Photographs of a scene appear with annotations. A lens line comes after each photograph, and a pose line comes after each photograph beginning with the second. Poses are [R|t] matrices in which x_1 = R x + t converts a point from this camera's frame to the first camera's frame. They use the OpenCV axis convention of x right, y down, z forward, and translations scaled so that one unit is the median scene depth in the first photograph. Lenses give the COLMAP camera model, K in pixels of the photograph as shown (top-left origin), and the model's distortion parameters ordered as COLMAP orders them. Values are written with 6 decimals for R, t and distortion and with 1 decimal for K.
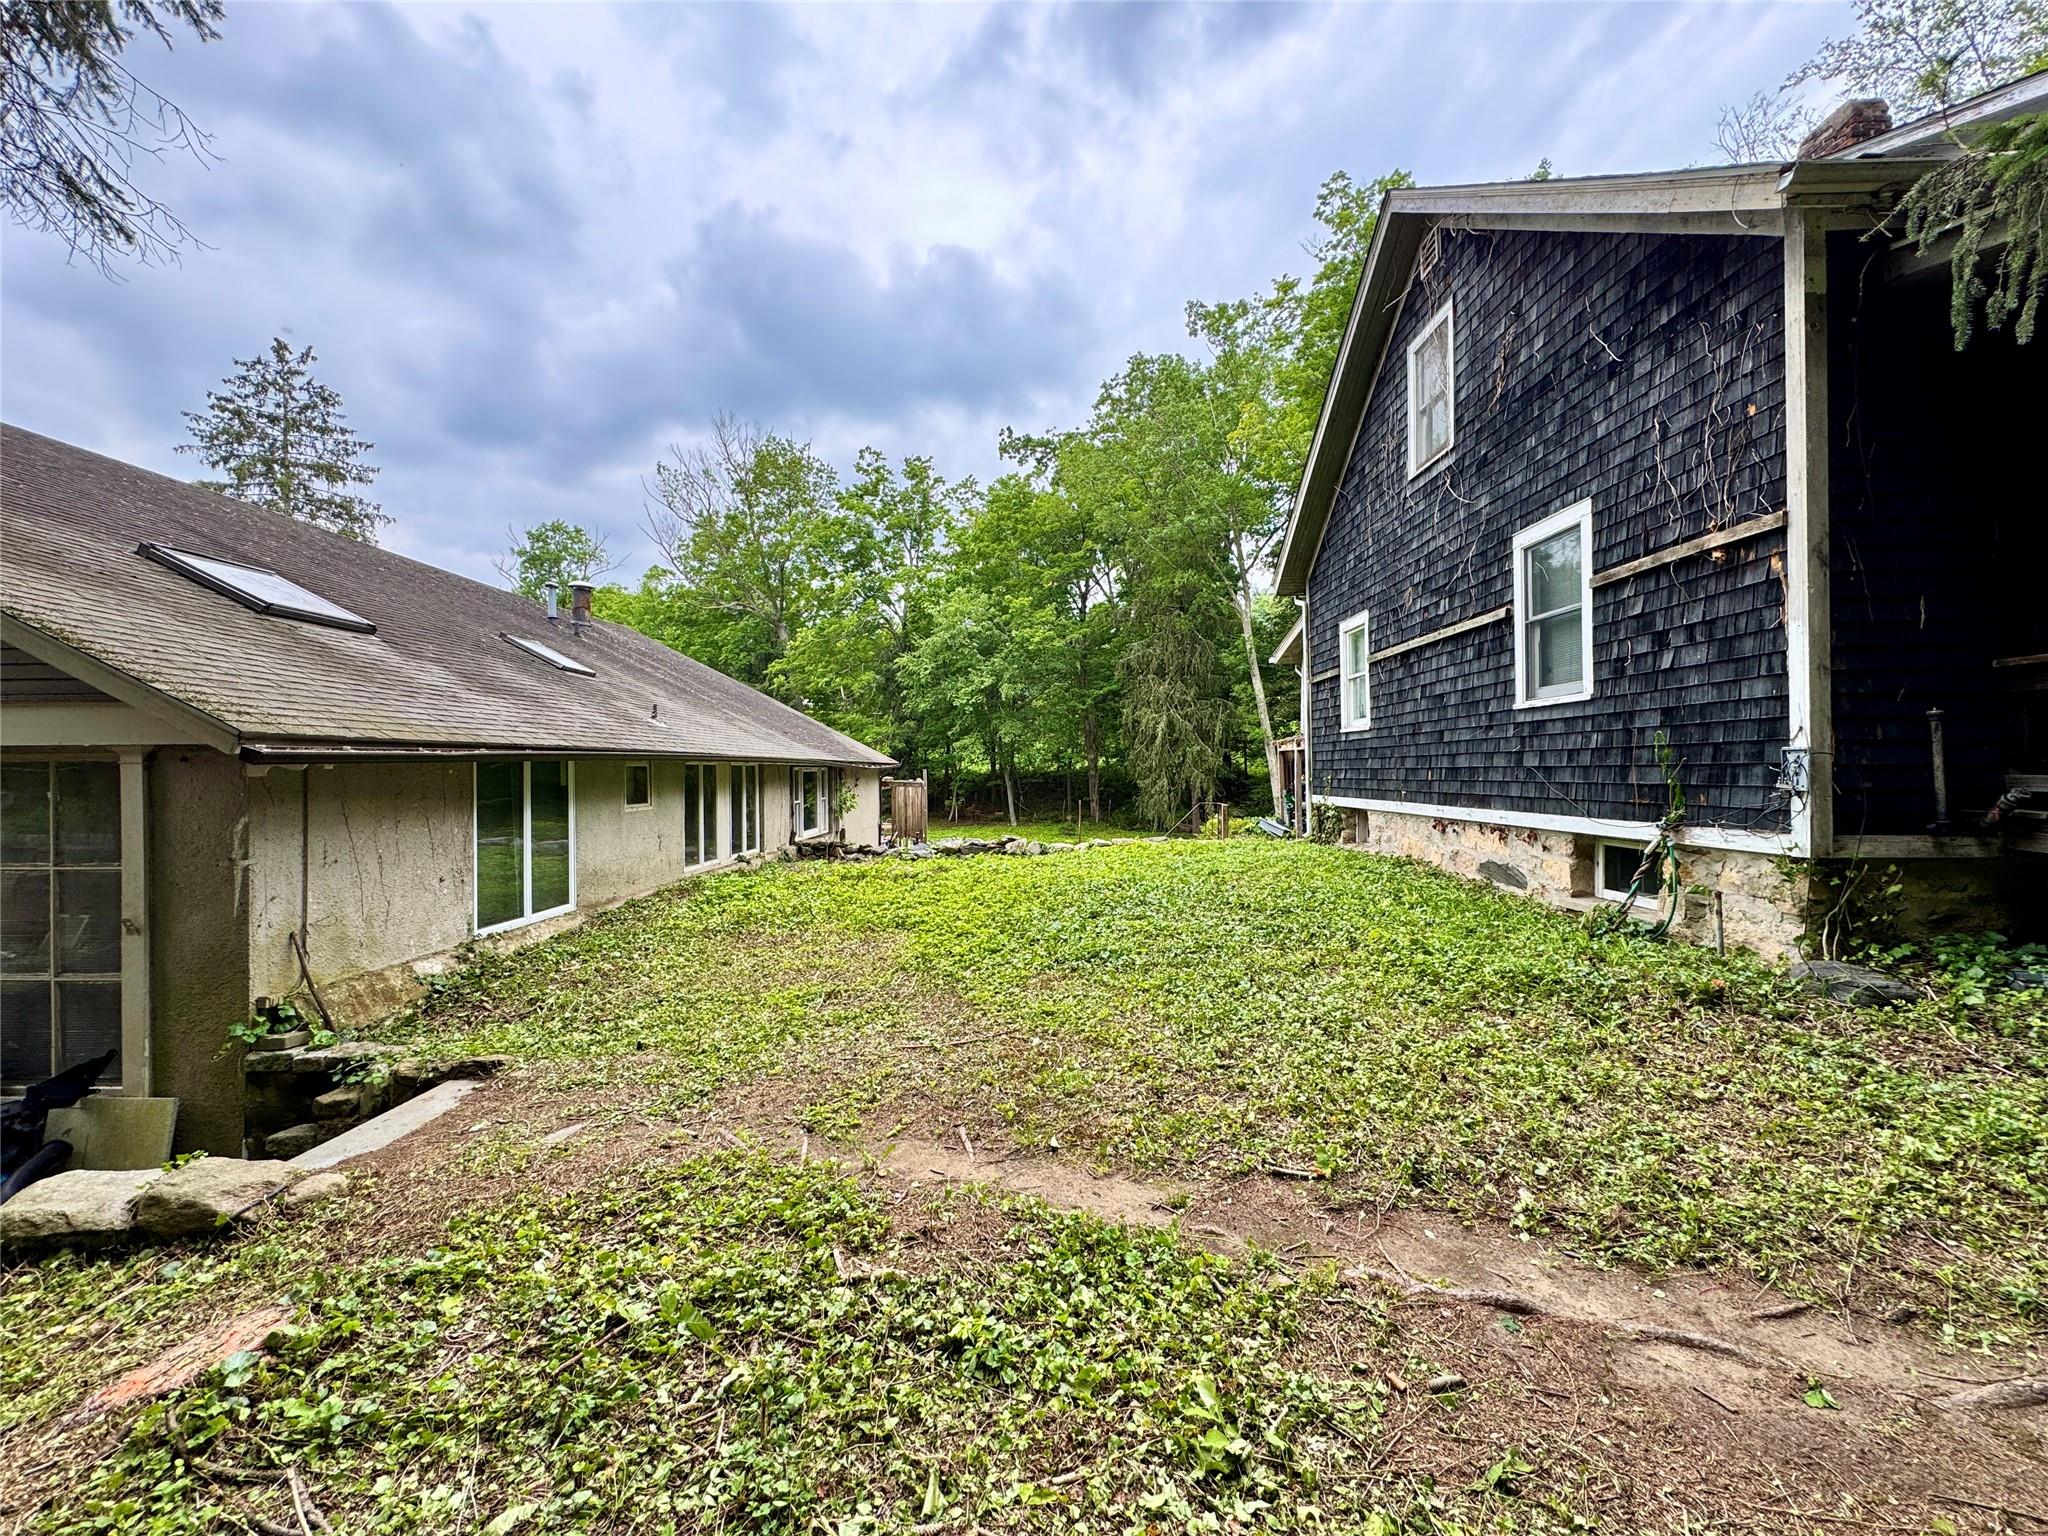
lens RADIAL K [[810.6, 0, 1019.9], [0, 810.6, 769.9], [0, 0, 1]] dist [-0.001892, 0.000076]
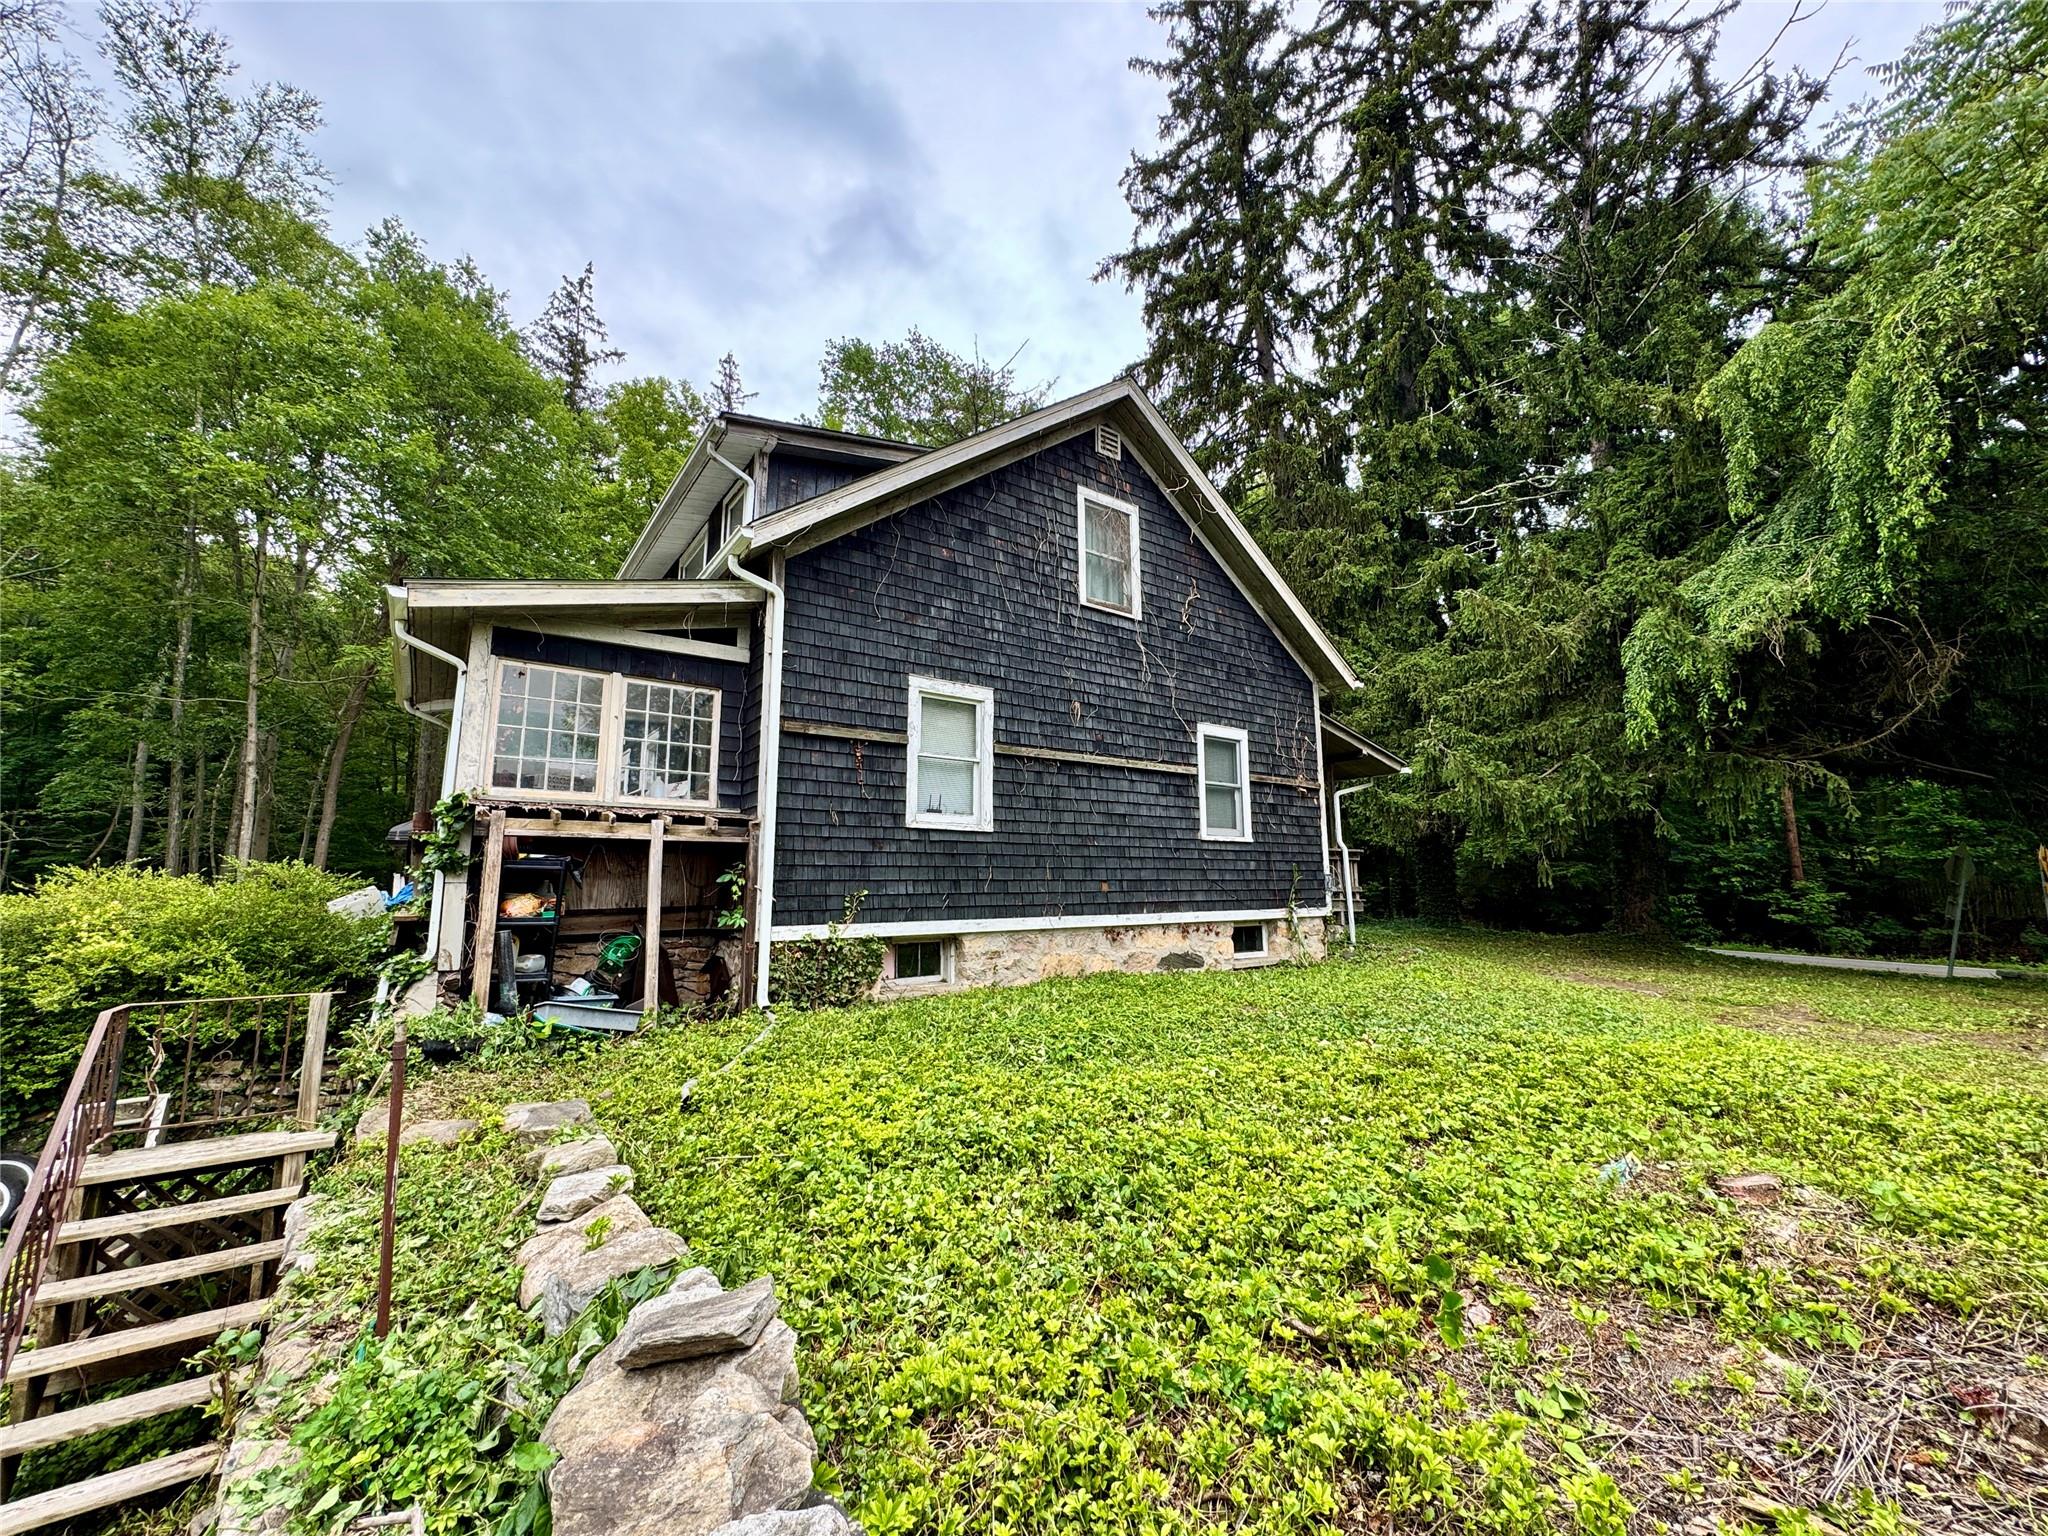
lens RADIAL K [[810.6, 0, 1019.9], [0, 810.6, 769.9], [0, 0, 1]] dist [-0.001892, 0.000076]
pose [[-0.612716, 0.128796, 0.779737, -0.369211], [0.011572, 0.987987, -0.154101, 0.023422], [-0.790218, -0.085397, -0.606846, 2.364236]]
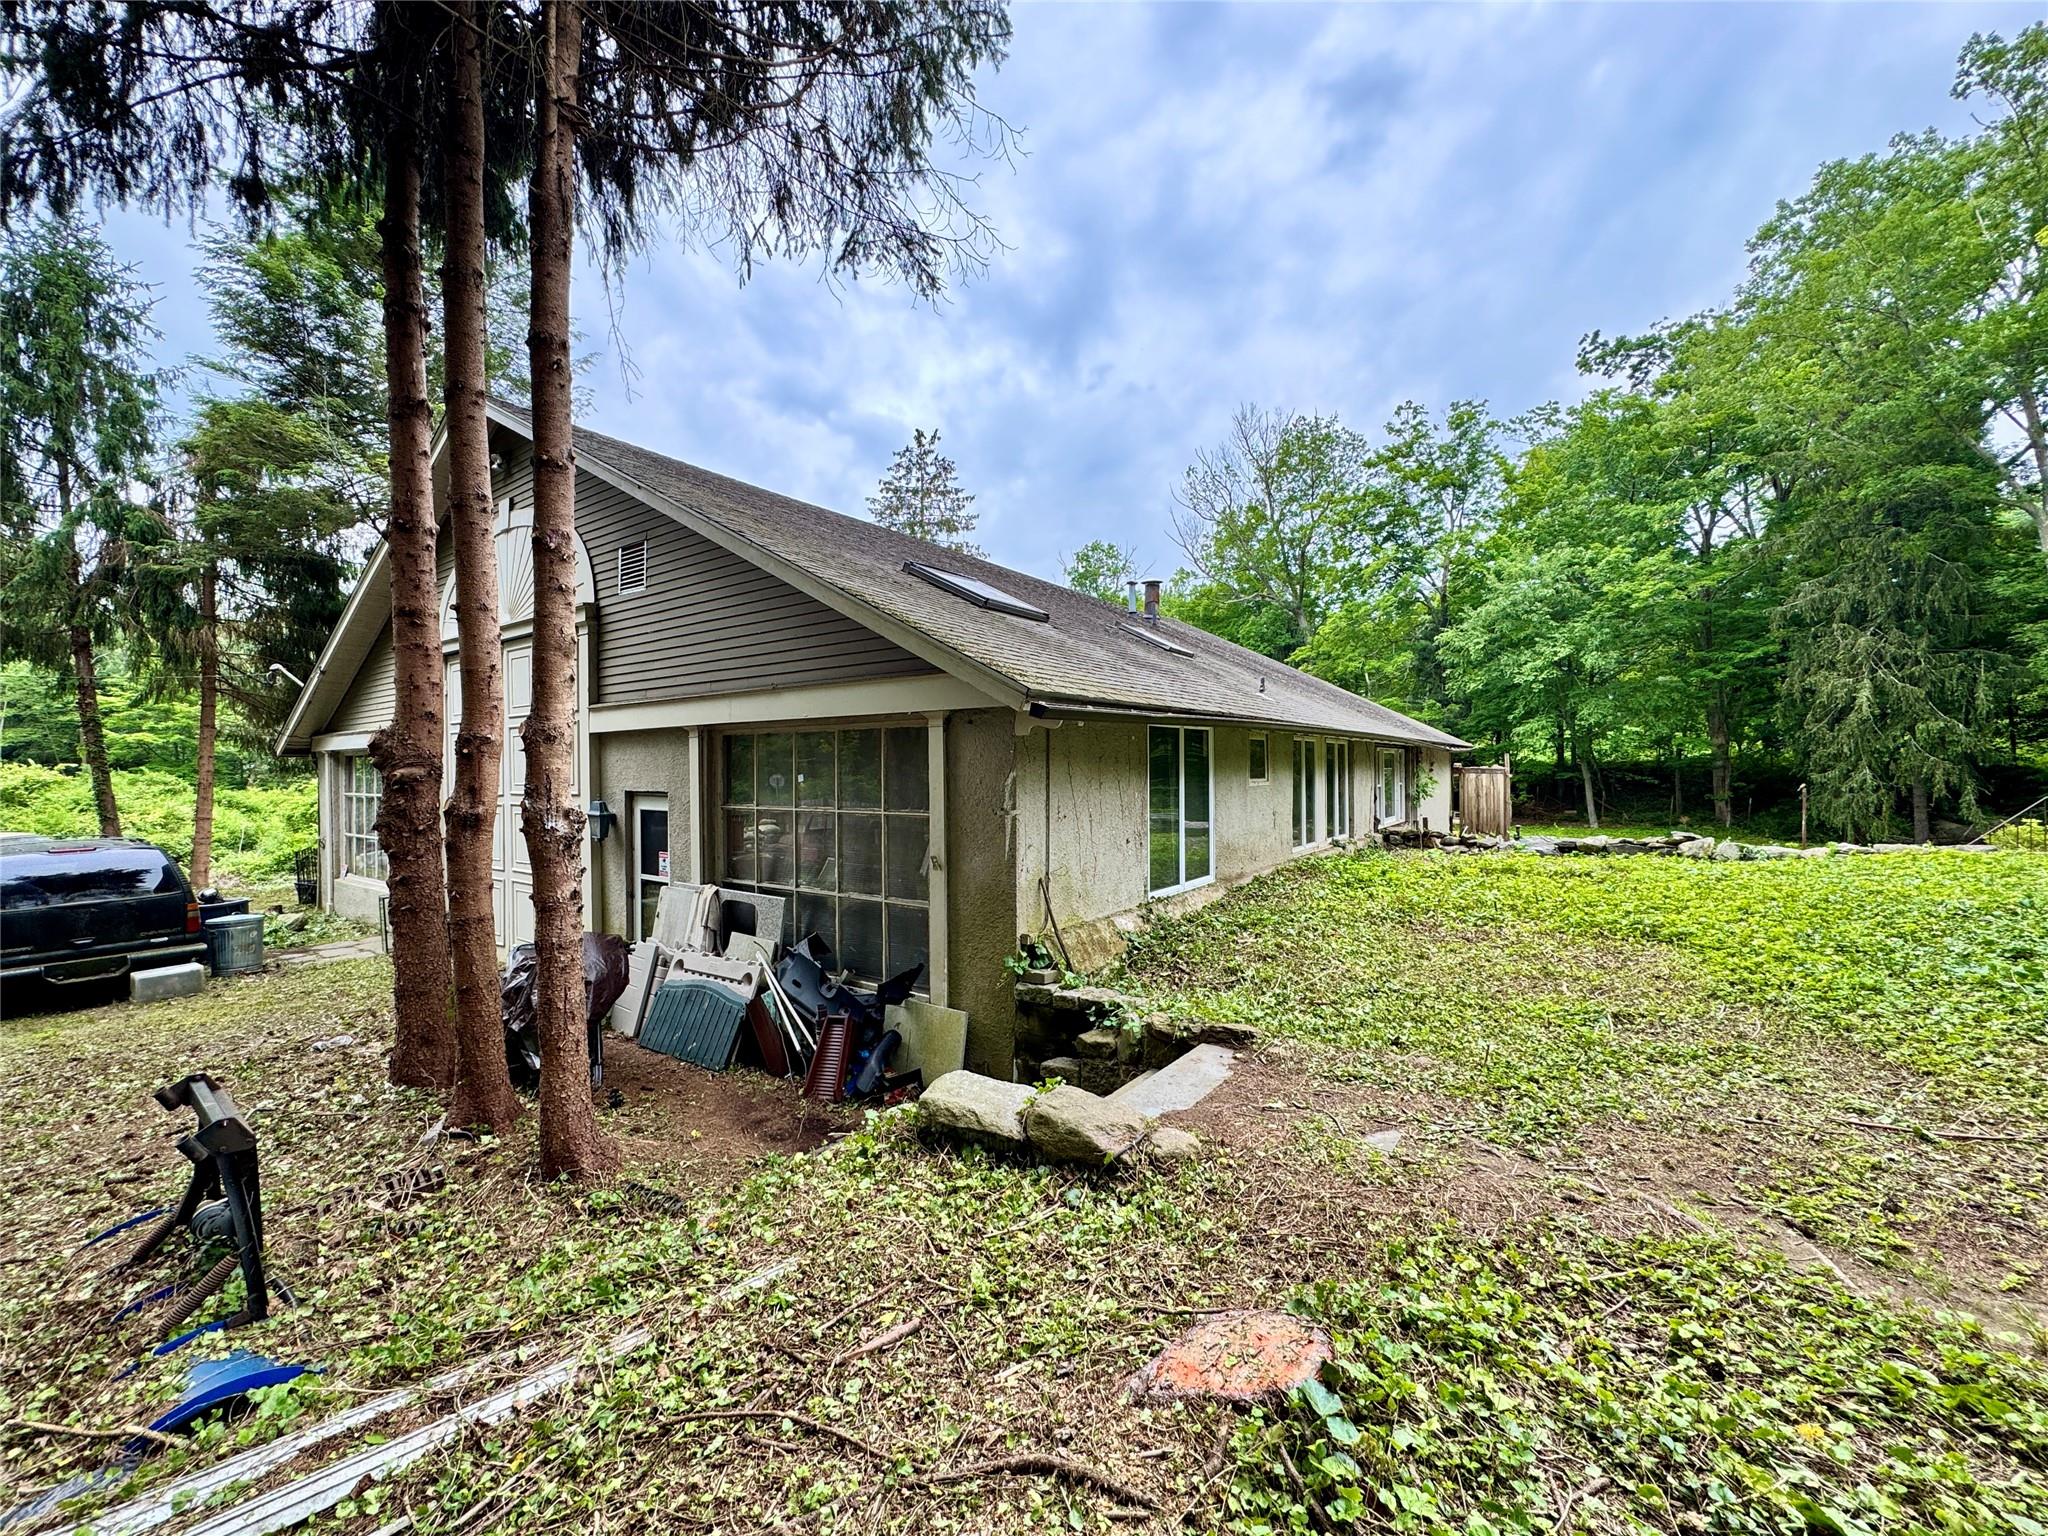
lens RADIAL K [[810.2, 0, 1026.3], [0, 810.2, 767.7], [0, 0, 1]] dist [-0.000318, 0.000030]
pose [[0.830817, 0.000707, -0.556545, -0.231631], [0.001885, 0.999990, 0.004086, 0.034968], [0.556542, -0.004444, 0.830807, 0.057442]]
